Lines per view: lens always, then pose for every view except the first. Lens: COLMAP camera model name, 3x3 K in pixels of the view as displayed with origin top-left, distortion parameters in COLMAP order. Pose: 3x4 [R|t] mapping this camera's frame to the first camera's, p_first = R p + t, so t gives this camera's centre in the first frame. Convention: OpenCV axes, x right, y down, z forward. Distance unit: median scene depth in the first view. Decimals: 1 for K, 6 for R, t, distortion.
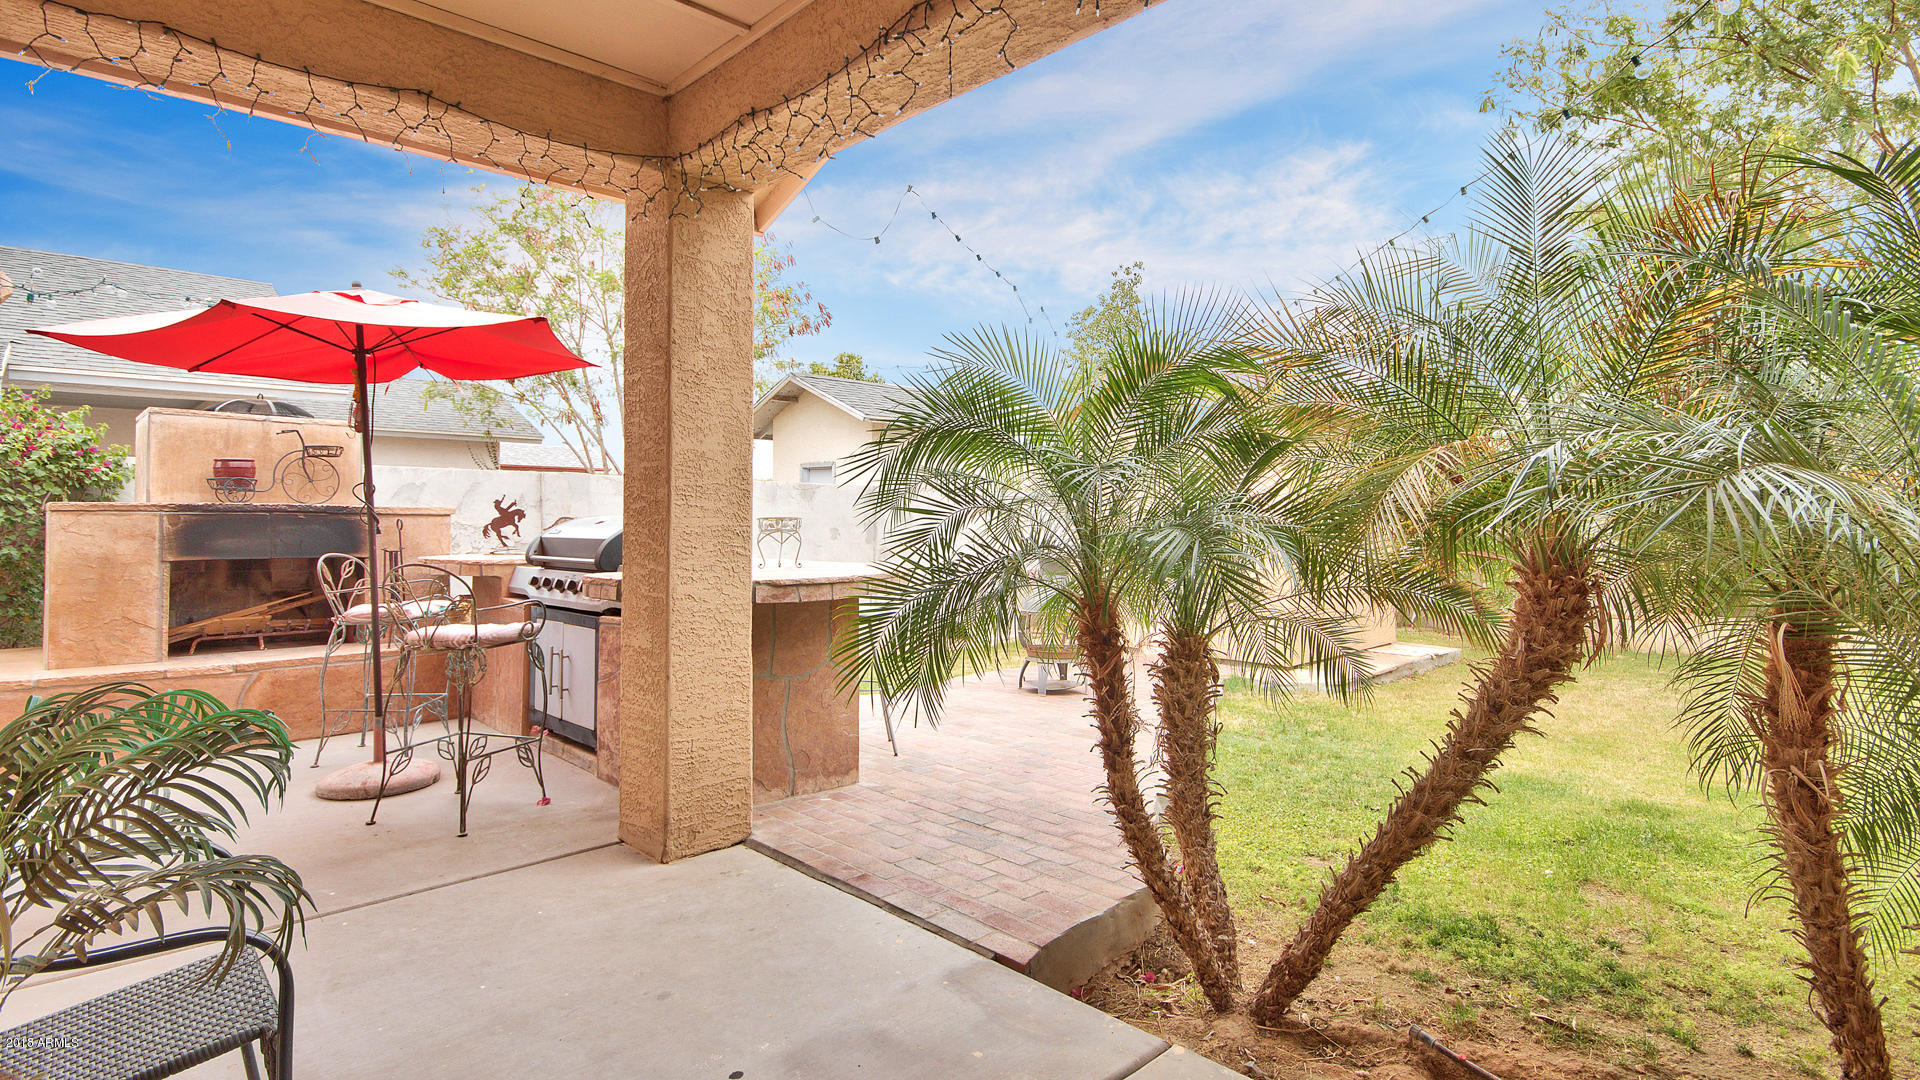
lens RADIAL K [[933.9, 0, 954.7], [0, 933.9, 531.6], [0, 0, 1]] dist [0.008523, -0.011138]
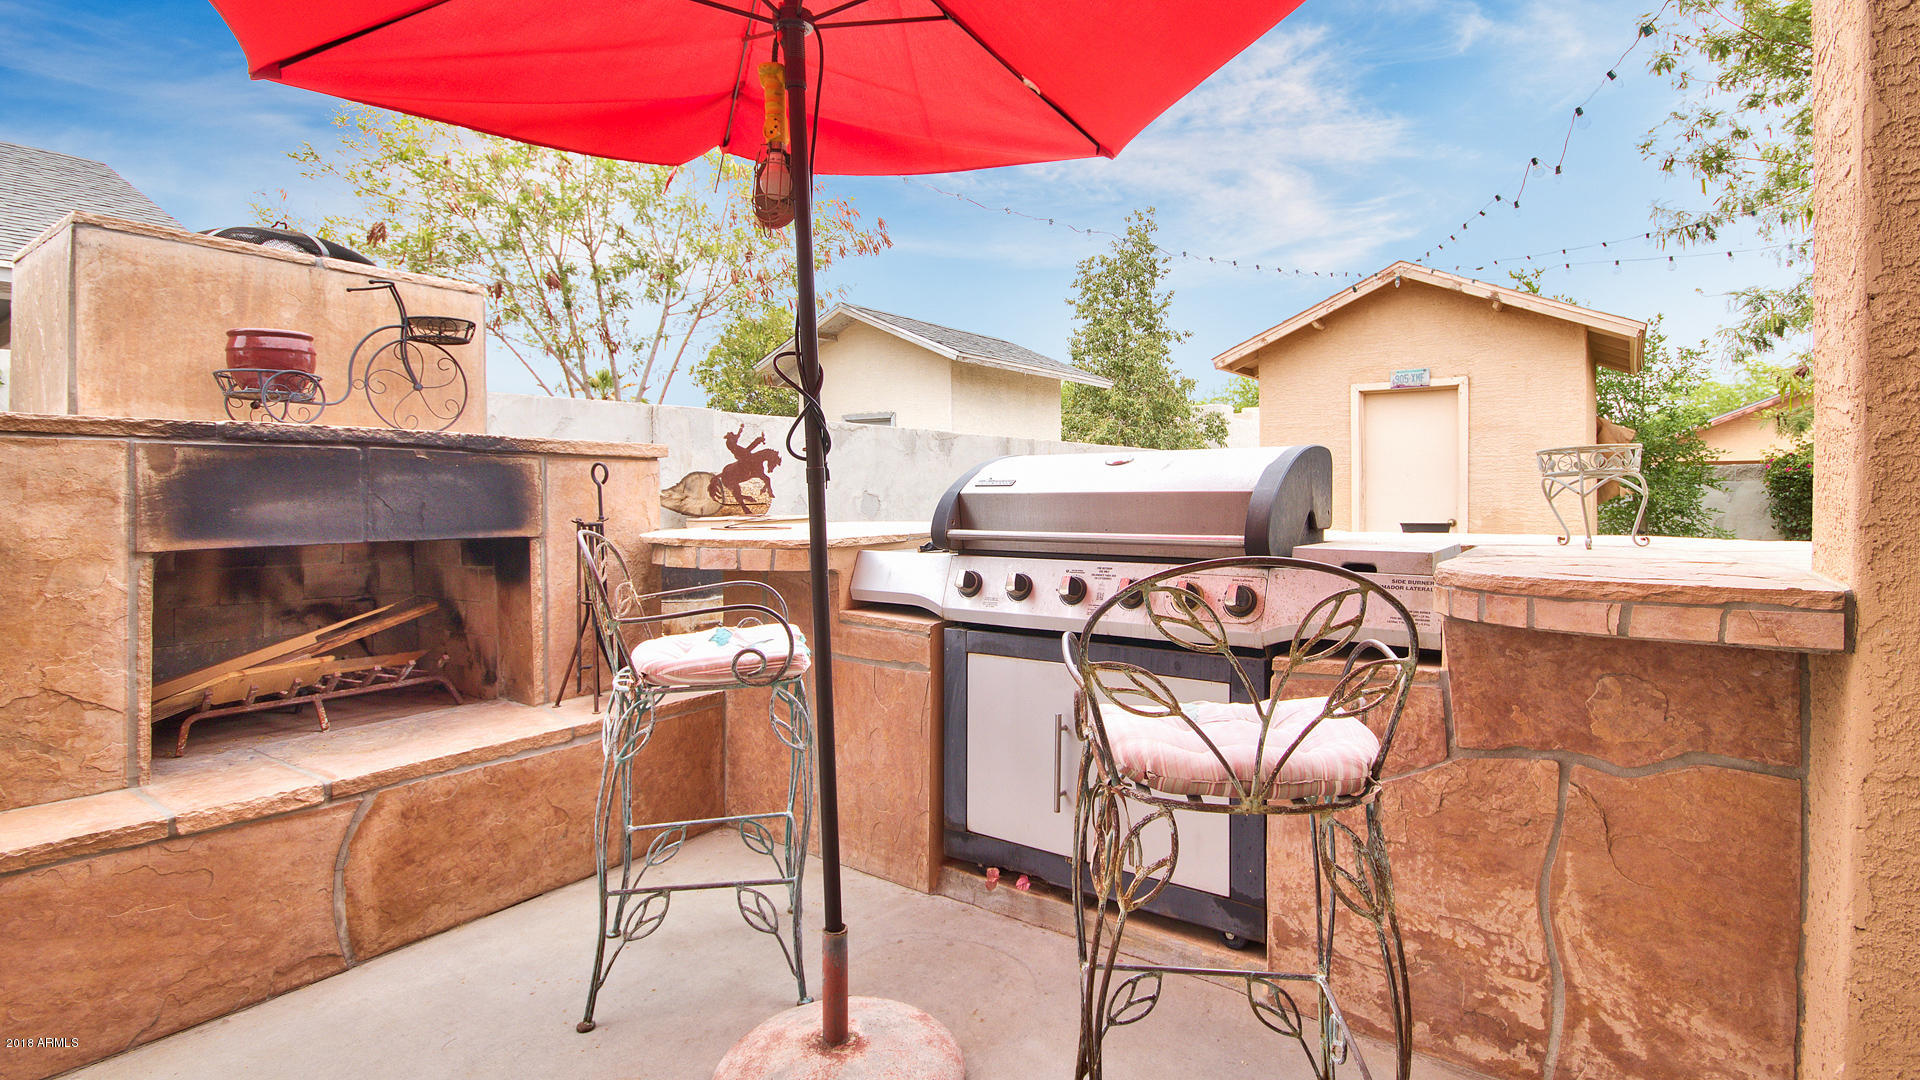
lens RADIAL K [[933.9, 0, 1001.0], [0, 933.9, 509.9], [0, 0, 1]] dist [0.008523, -0.011138]
pose [[0.985479, -0.009546, 0.169528, -0.490394], [0.008035, 0.999922, 0.009597, 0.010081], [-0.169606, -0.008096, 0.985479, 0.473105]]
